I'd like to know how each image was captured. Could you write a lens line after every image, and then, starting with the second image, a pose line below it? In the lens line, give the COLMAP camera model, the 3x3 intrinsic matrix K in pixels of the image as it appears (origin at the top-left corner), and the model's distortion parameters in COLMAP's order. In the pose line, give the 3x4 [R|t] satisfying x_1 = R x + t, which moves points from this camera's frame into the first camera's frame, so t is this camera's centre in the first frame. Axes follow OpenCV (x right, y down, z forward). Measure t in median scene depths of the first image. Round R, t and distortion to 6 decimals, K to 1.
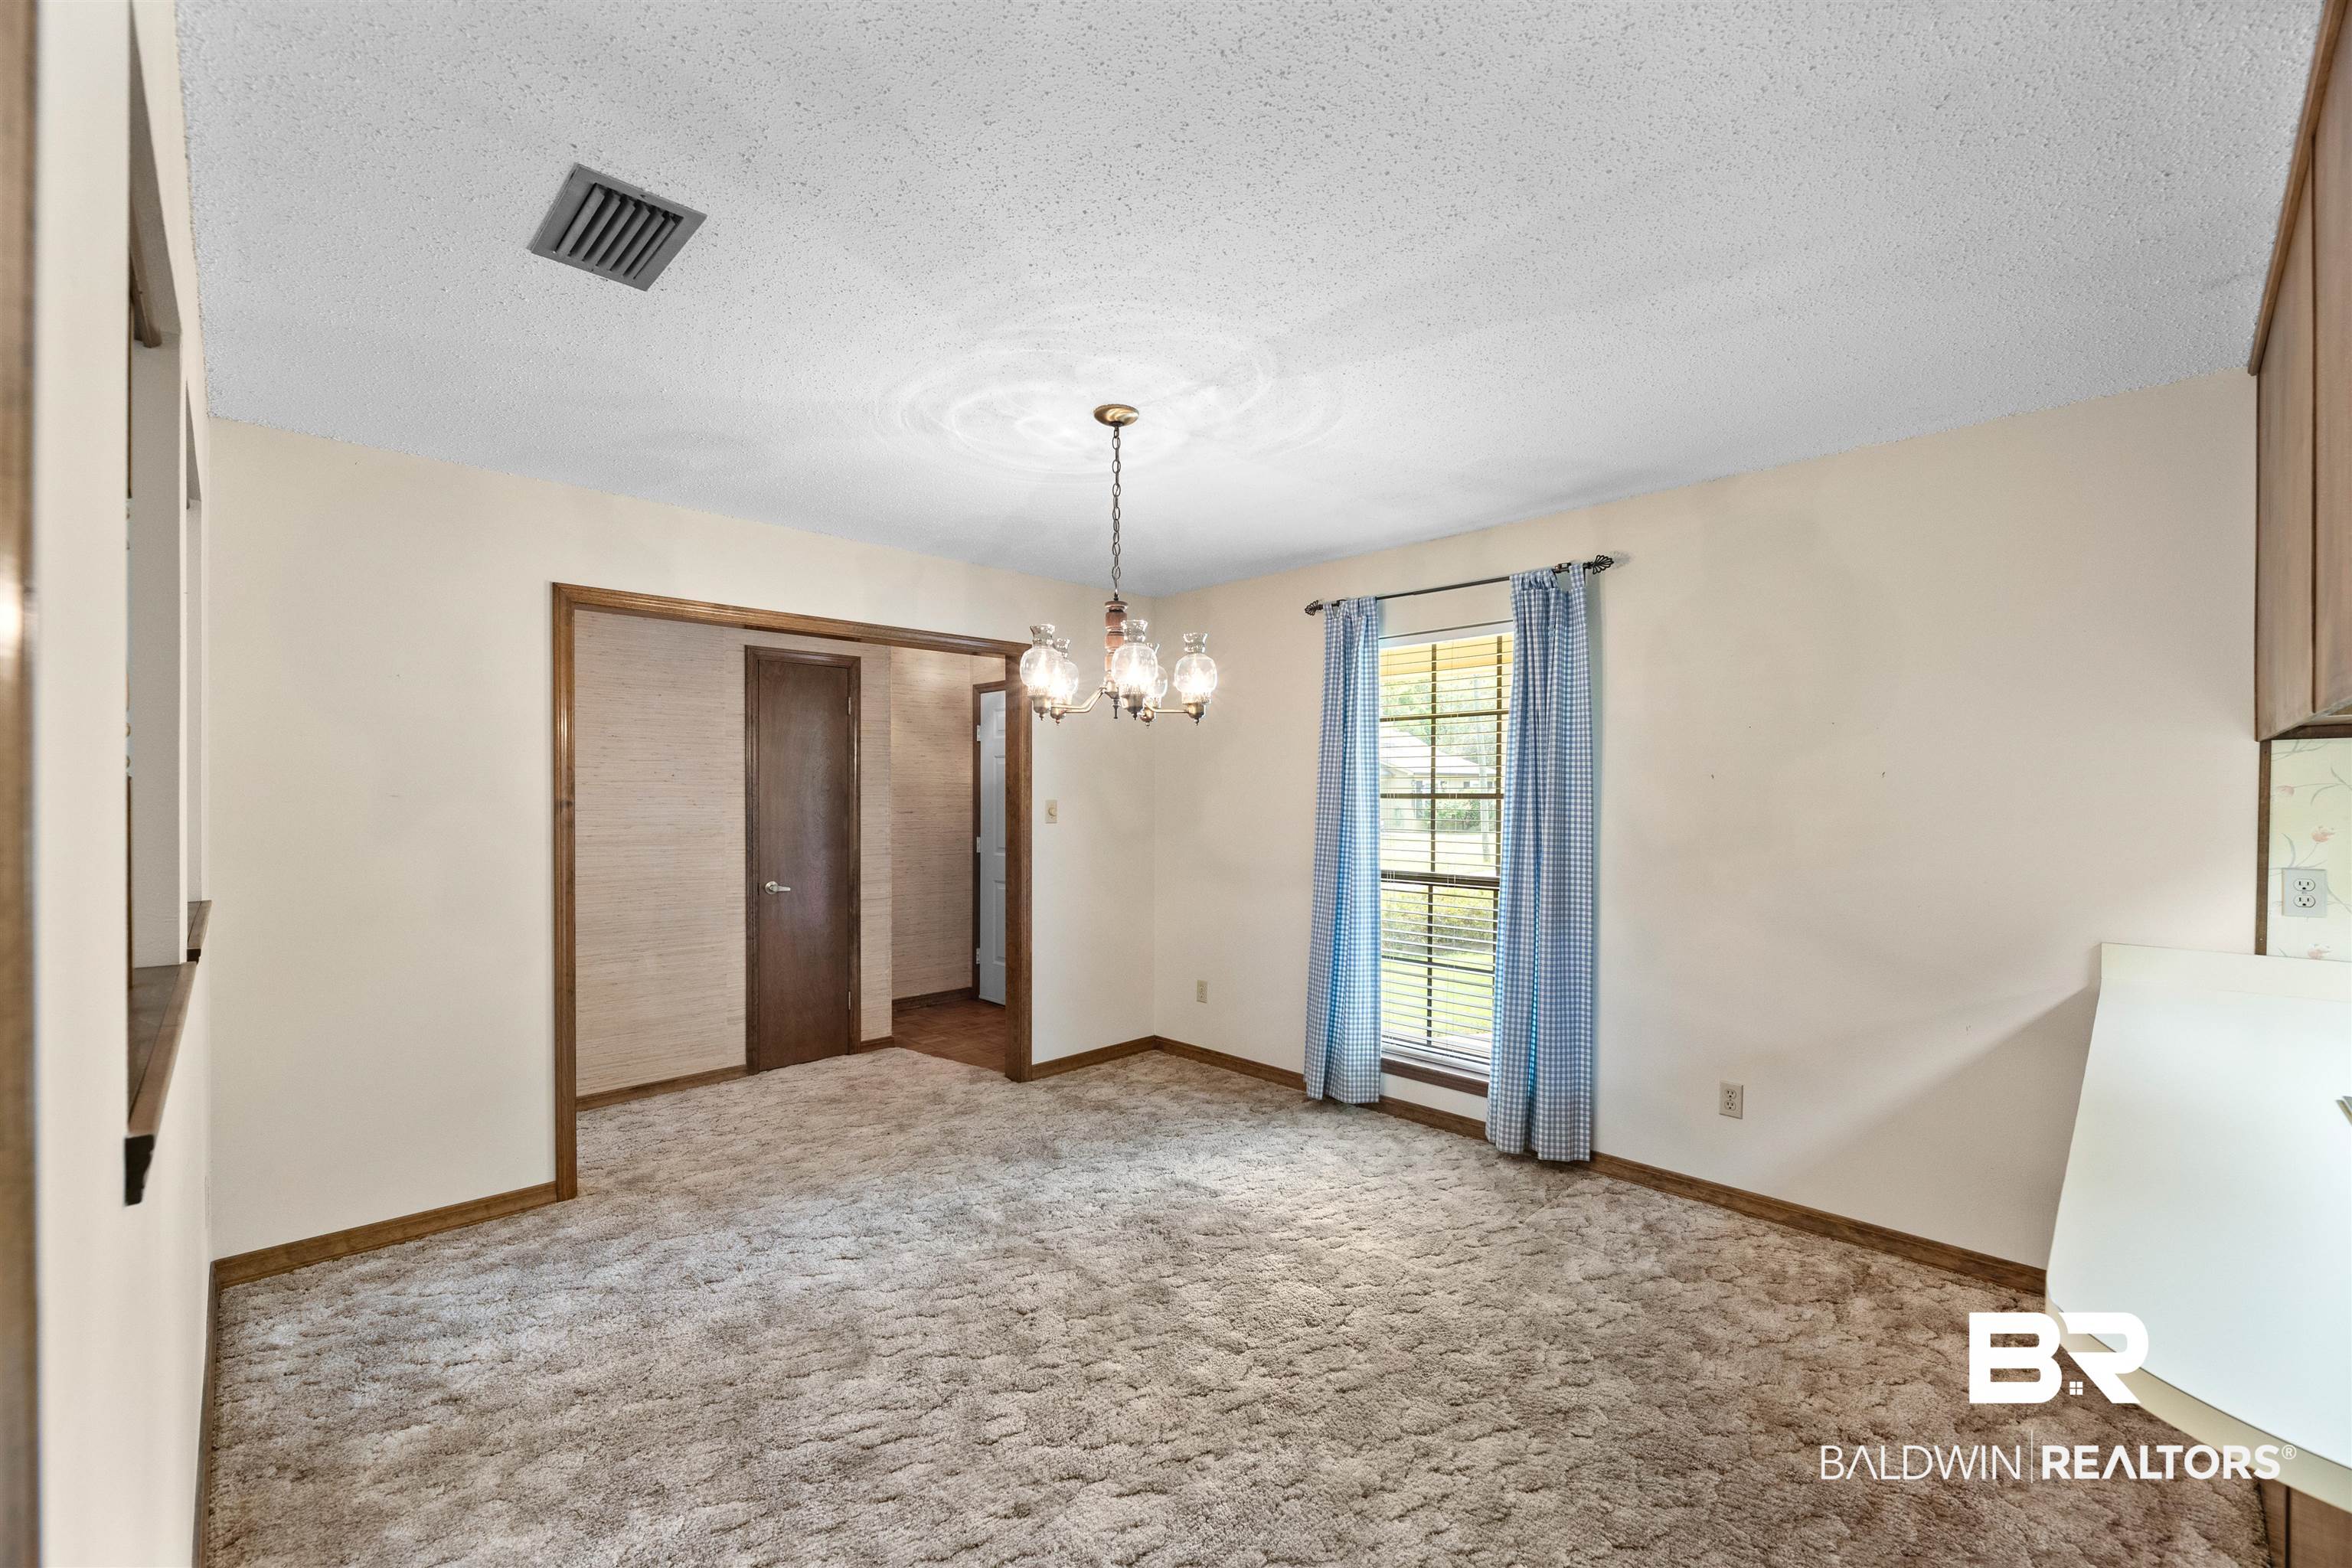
lens RADIAL K [[951.4, 0, 1151.9], [0, 951.4, 797.9], [0, 0, 1]] dist [0.002551, -0.000708]
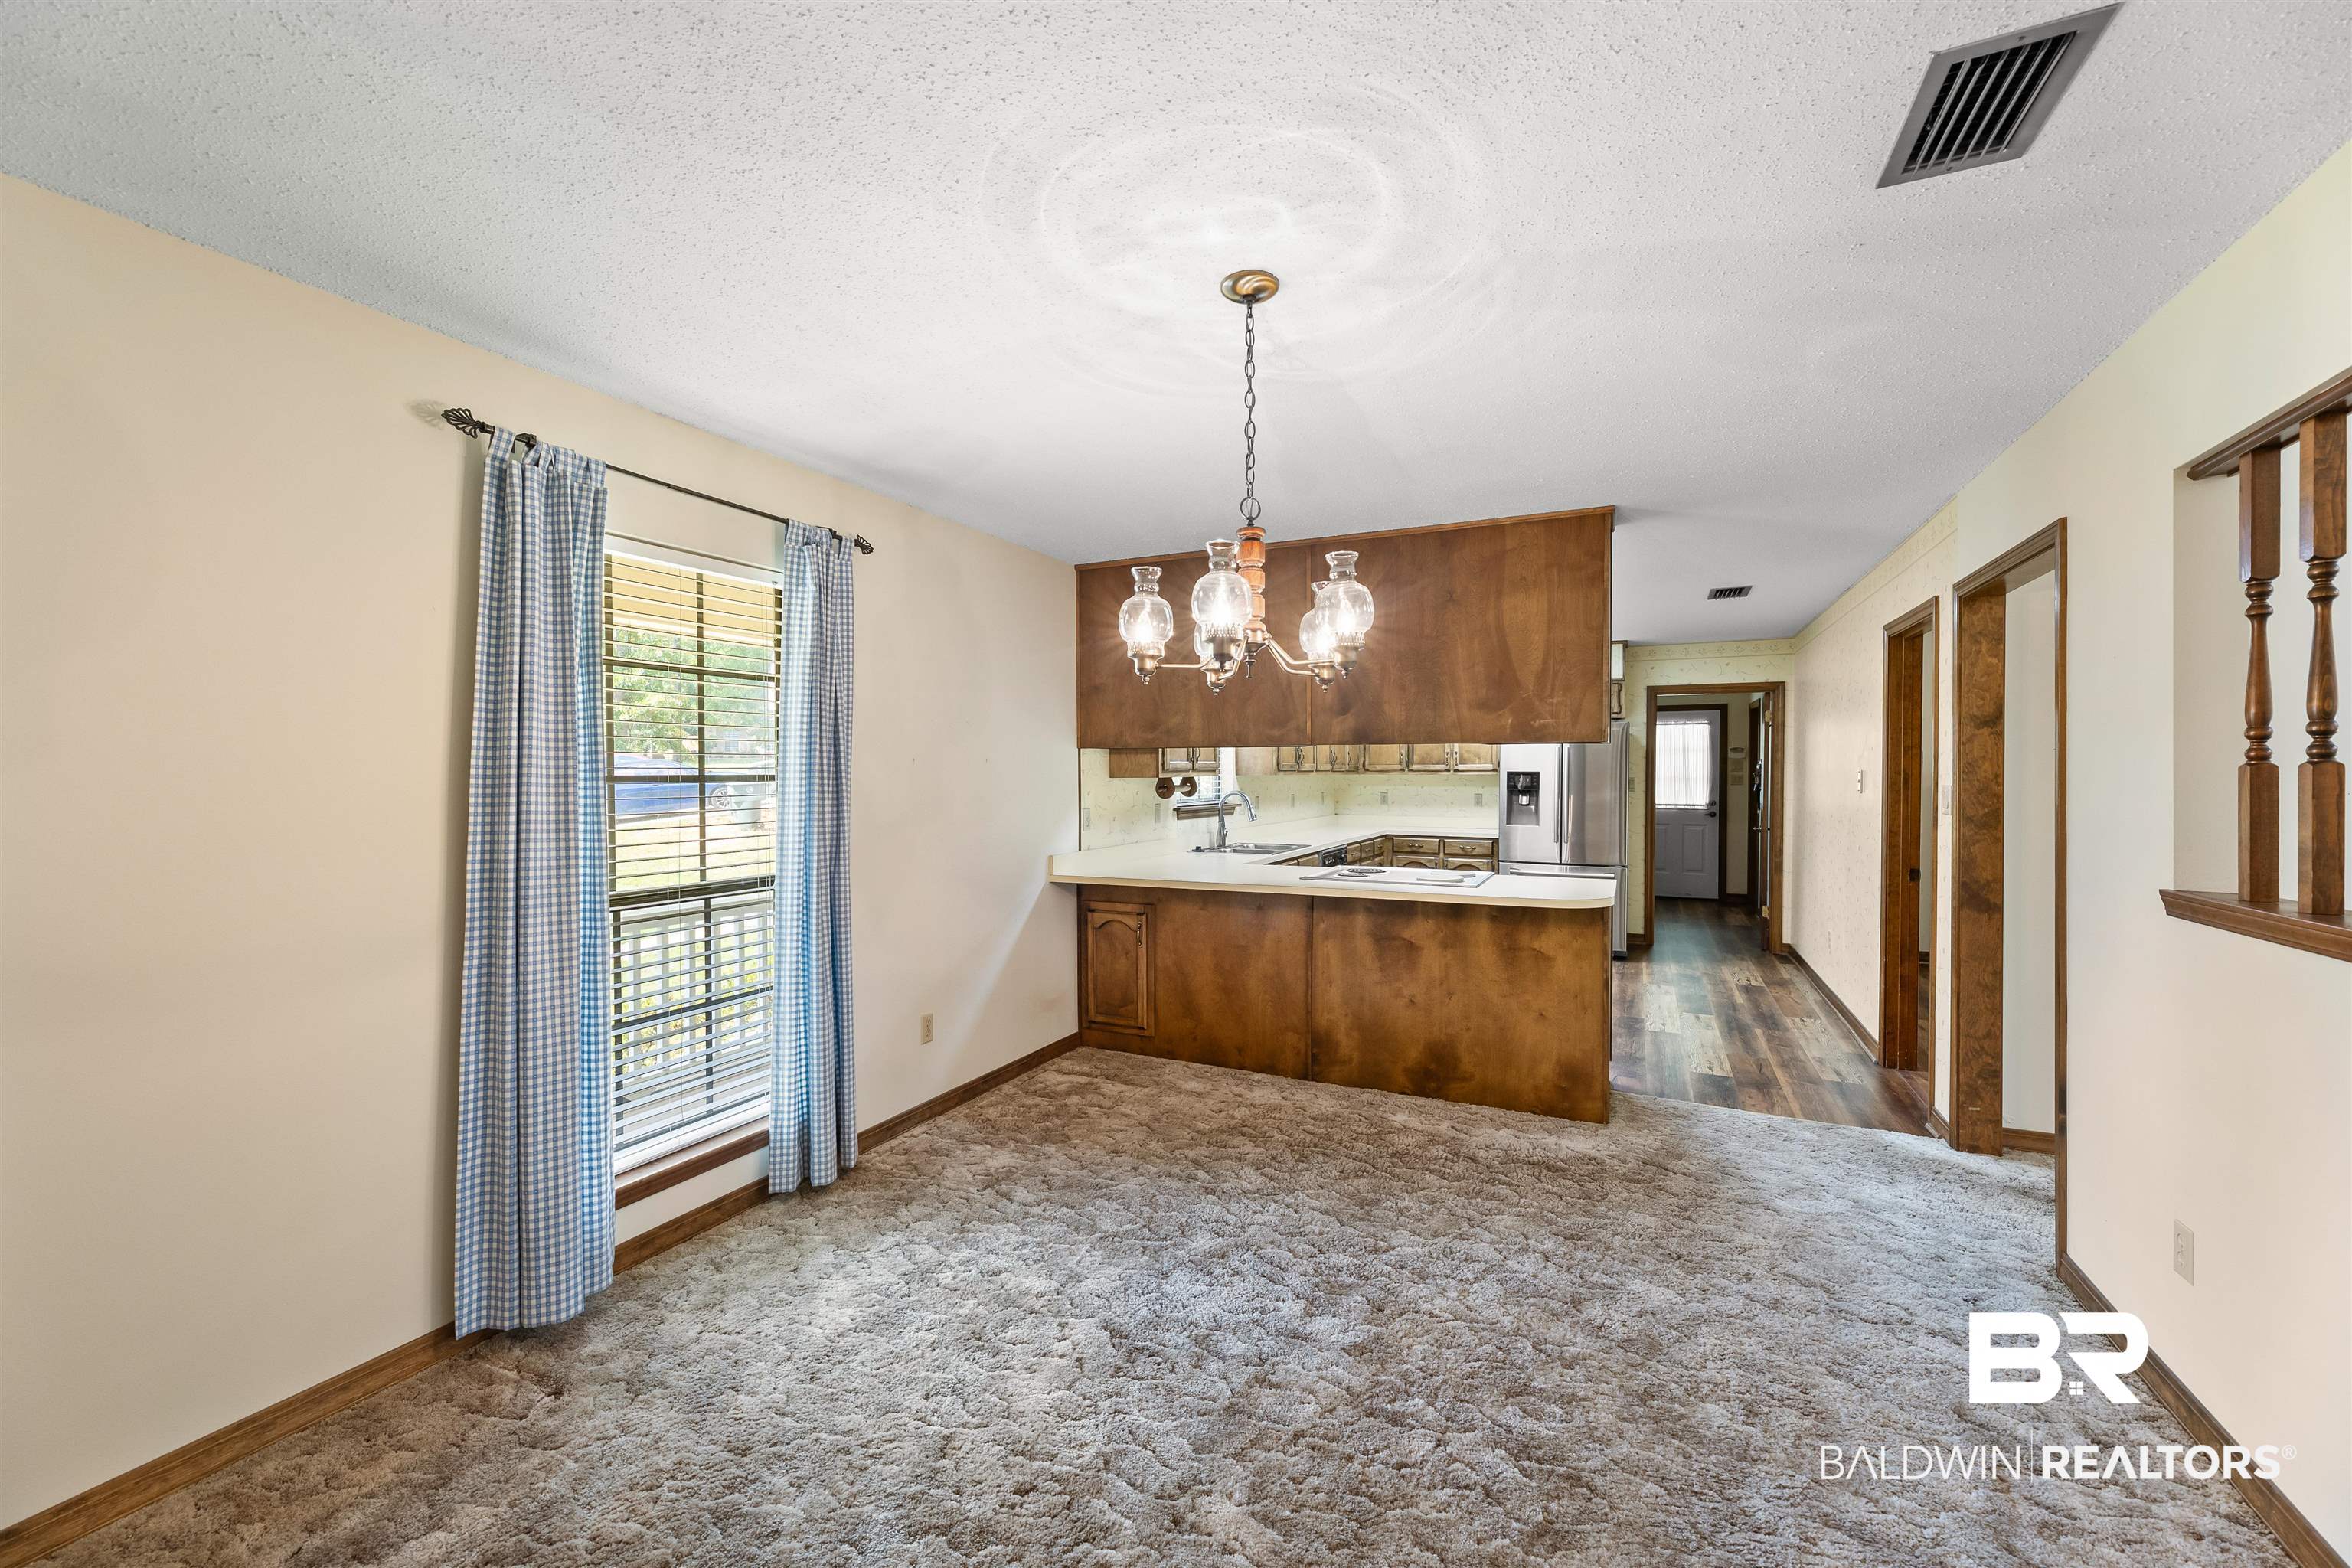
lens RADIAL K [[951.4, 0, 1176.5], [0, 951.4, 778.5], [0, 0, 1]] dist [0.002551, -0.000708]
pose [[-0.350314, -0.000264, 0.936632, -0.539615], [0.013737, 0.999891, 0.005420, -0.001222], [-0.936532, 0.014765, -0.350272, 0.959300]]
